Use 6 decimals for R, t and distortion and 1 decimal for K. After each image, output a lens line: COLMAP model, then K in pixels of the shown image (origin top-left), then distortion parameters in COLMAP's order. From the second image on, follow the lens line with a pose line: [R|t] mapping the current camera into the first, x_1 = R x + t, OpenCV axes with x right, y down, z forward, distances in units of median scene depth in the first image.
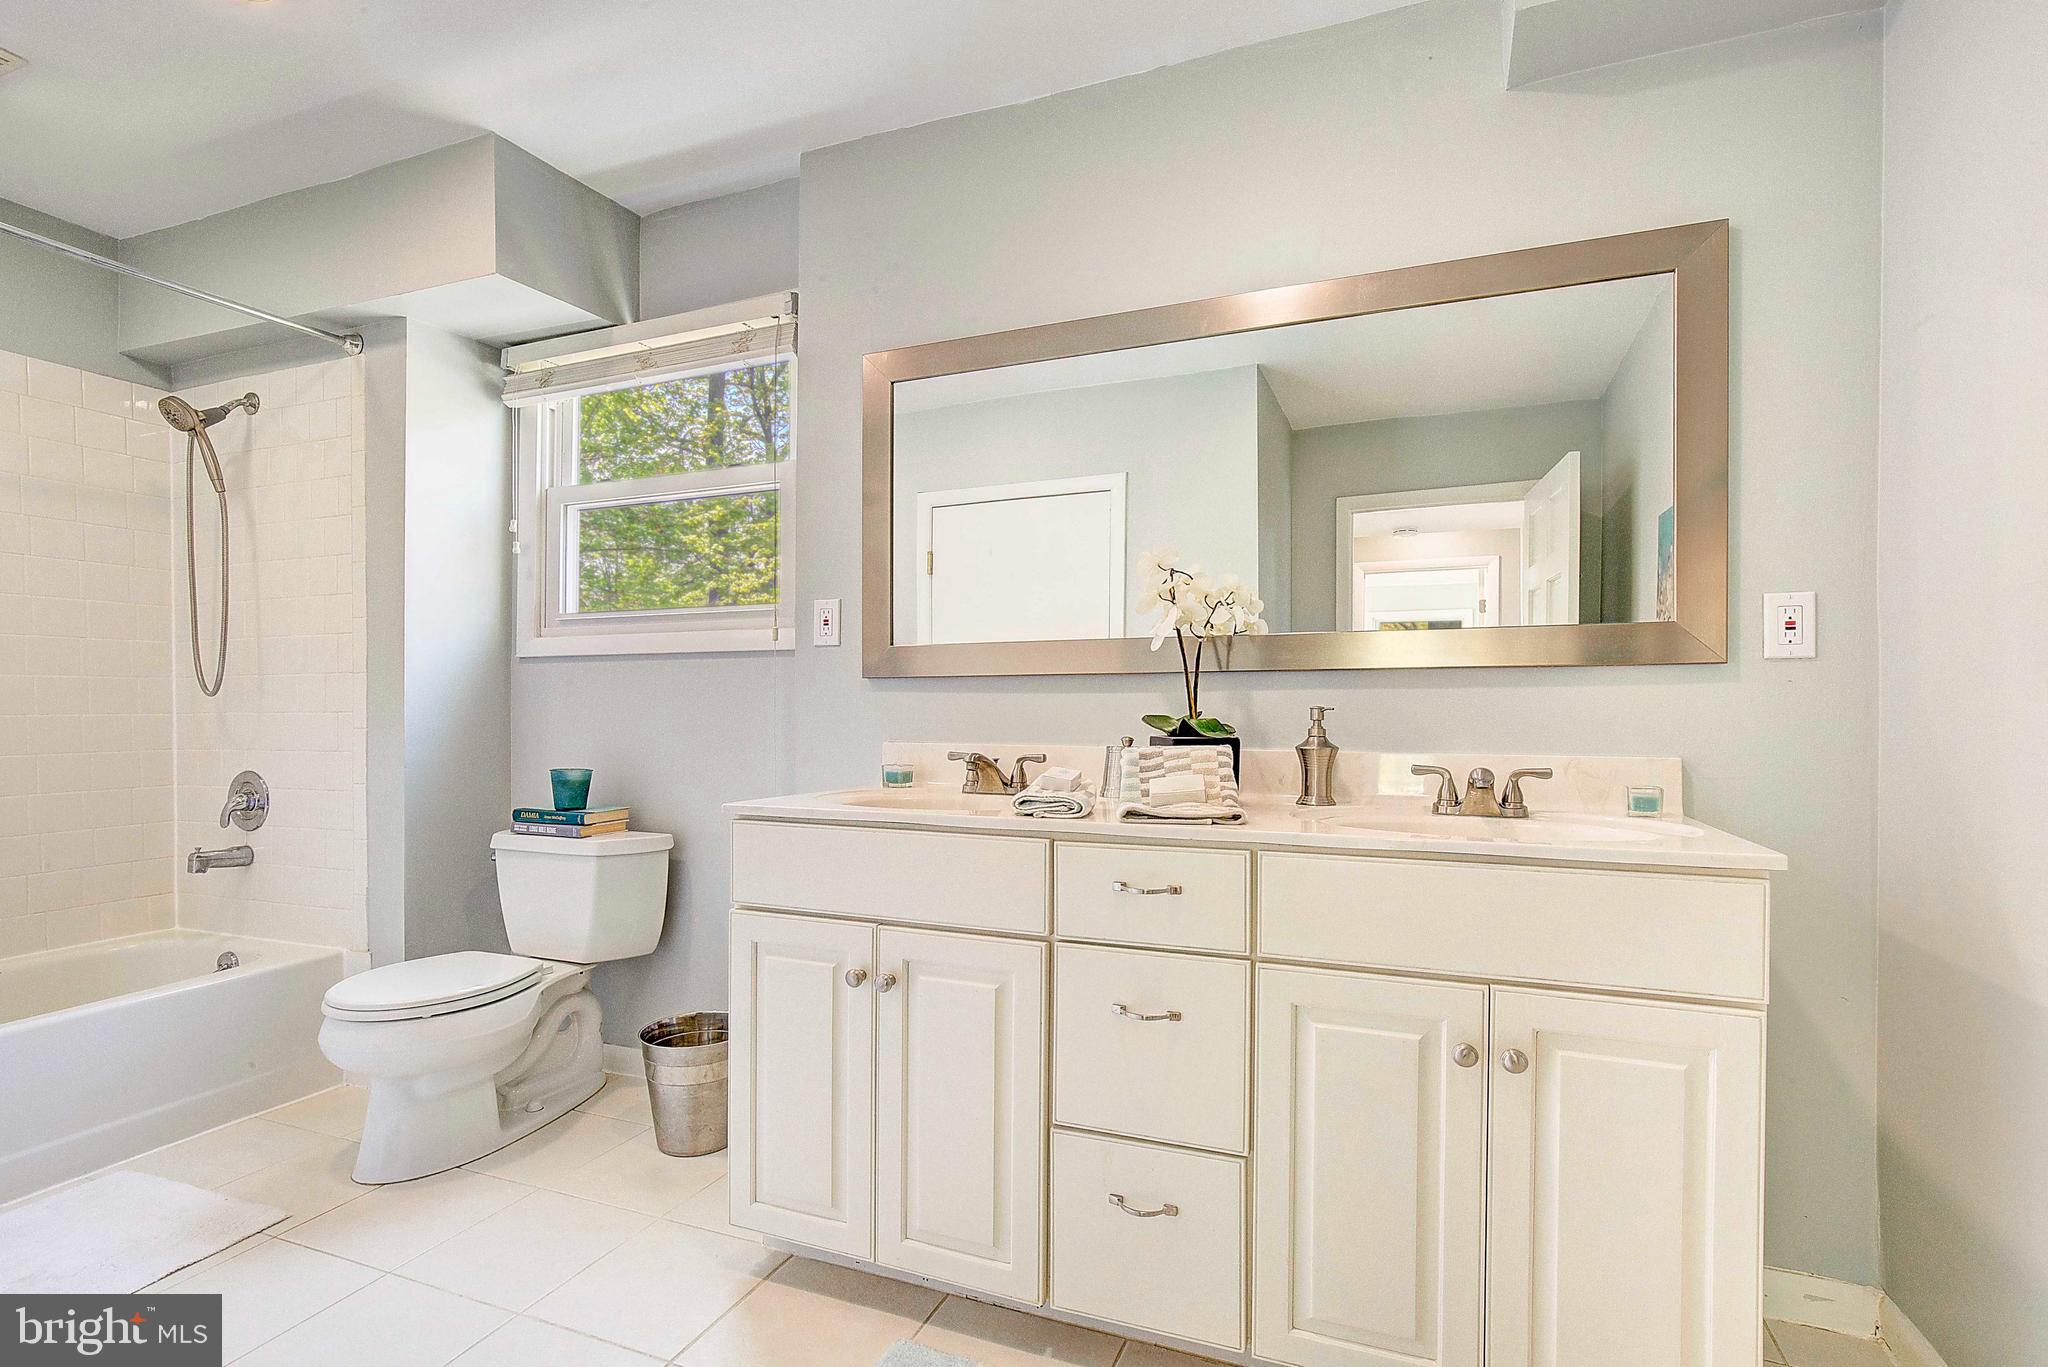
lens RADIAL K [[939.2, 0, 1041.1], [0, 939.2, 702.2], [0, 0, 1]] dist [-0.020328, -0.000010]
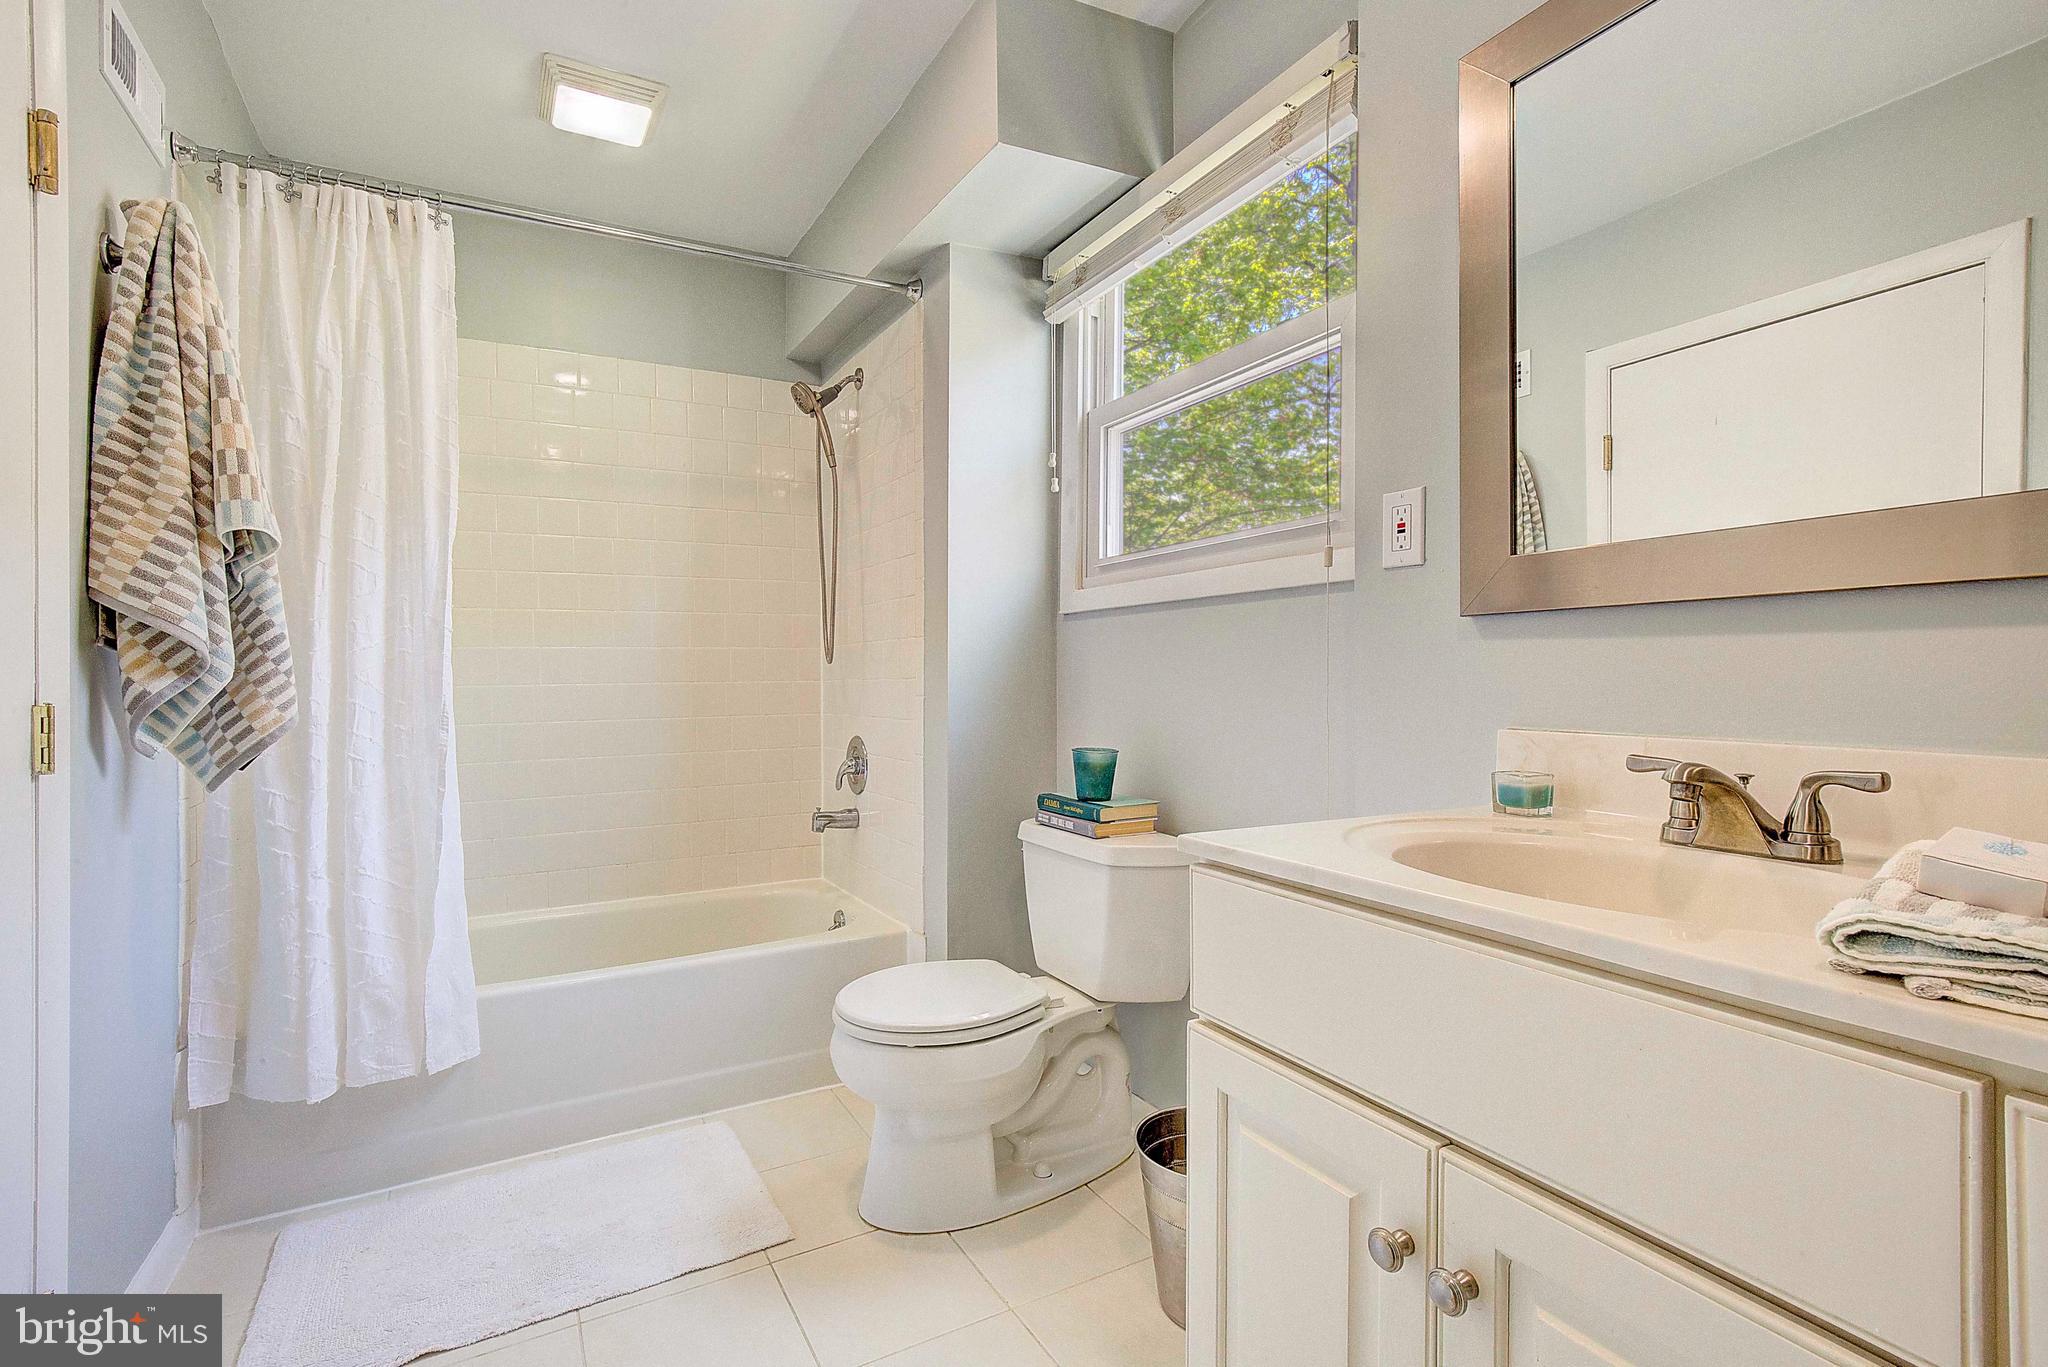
lens RADIAL K [[969.1, 0, 1082.1], [0, 969.1, 675.2], [0, 0, 1]] dist [-0.008825, 0.000535]
pose [[0.808230, -0.003256, -0.588857, -0.025050], [0.006908, 0.999968, 0.003953, 0.005499], [0.588826, -0.007263, 0.808227, 0.335574]]
